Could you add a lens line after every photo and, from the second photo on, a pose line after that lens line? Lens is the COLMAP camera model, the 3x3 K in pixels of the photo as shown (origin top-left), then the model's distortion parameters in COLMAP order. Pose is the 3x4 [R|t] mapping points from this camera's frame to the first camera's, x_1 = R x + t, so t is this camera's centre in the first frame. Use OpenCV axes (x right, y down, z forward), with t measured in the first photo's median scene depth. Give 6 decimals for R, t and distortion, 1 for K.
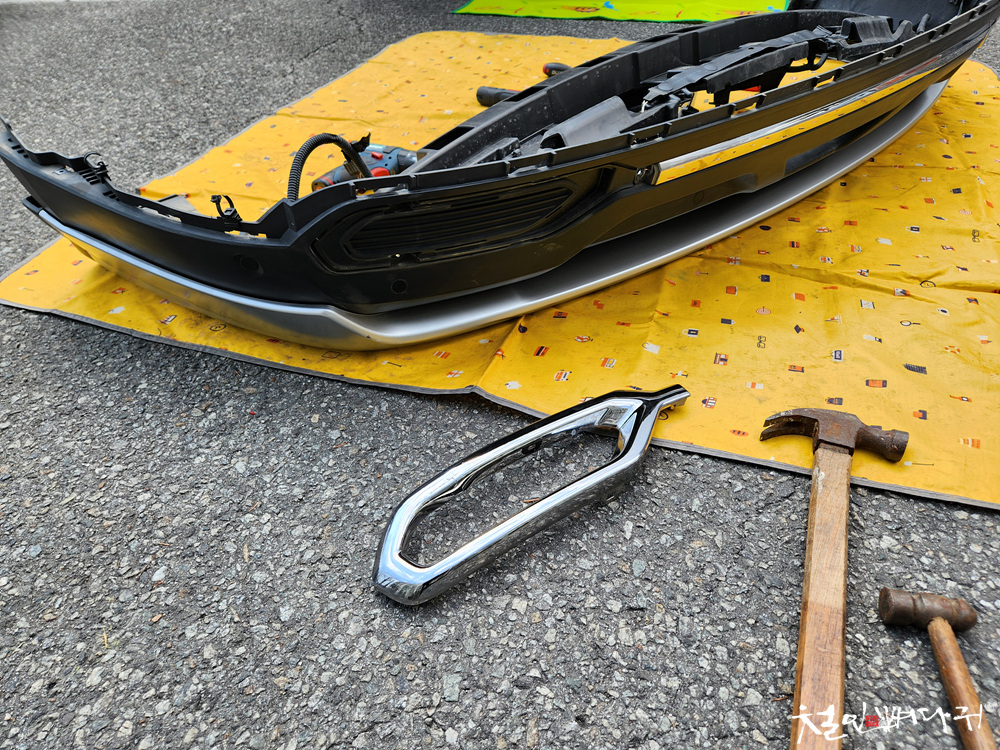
lens RADIAL K [[685.6, 0, 530.9], [0, 685.6, 378.3], [0, 0, 1]] dist [0.073935, -0.065311]
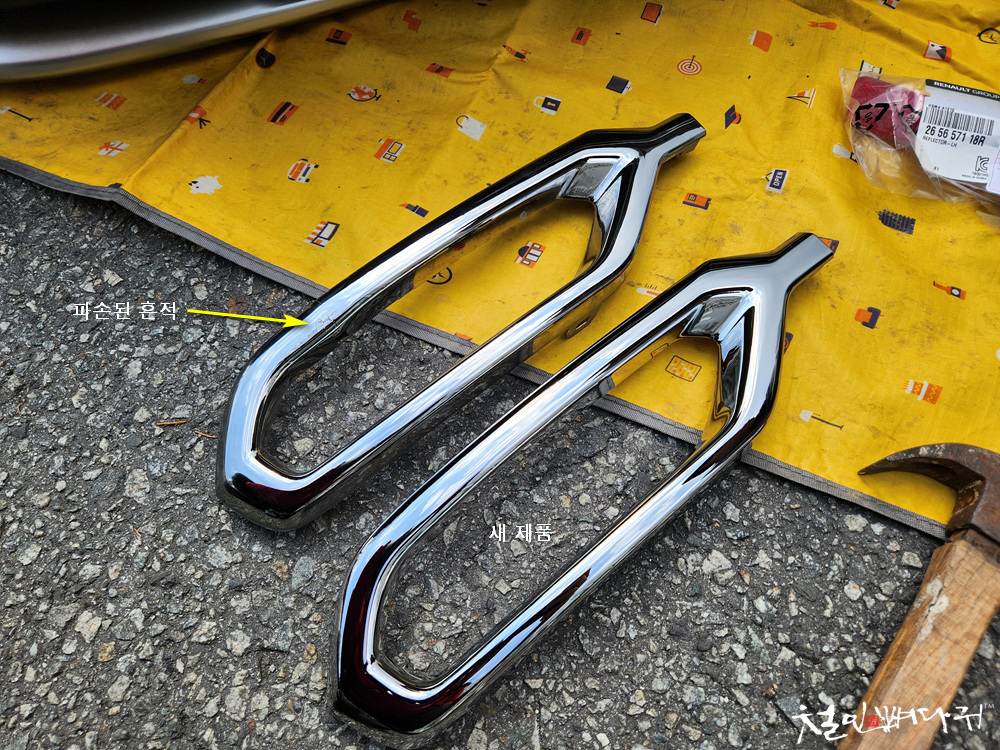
lens RADIAL K [[685.6, 0, 530.9], [0, 685.6, 378.3], [0, 0, 1]] dist [0.073935, -0.065311]
pose [[0.995172, 0.098137, 0.001140, 0.329071], [-0.087568, 0.882628, 0.461844, -0.176945], [0.044318, -0.459714, 0.886960, 0.519343]]
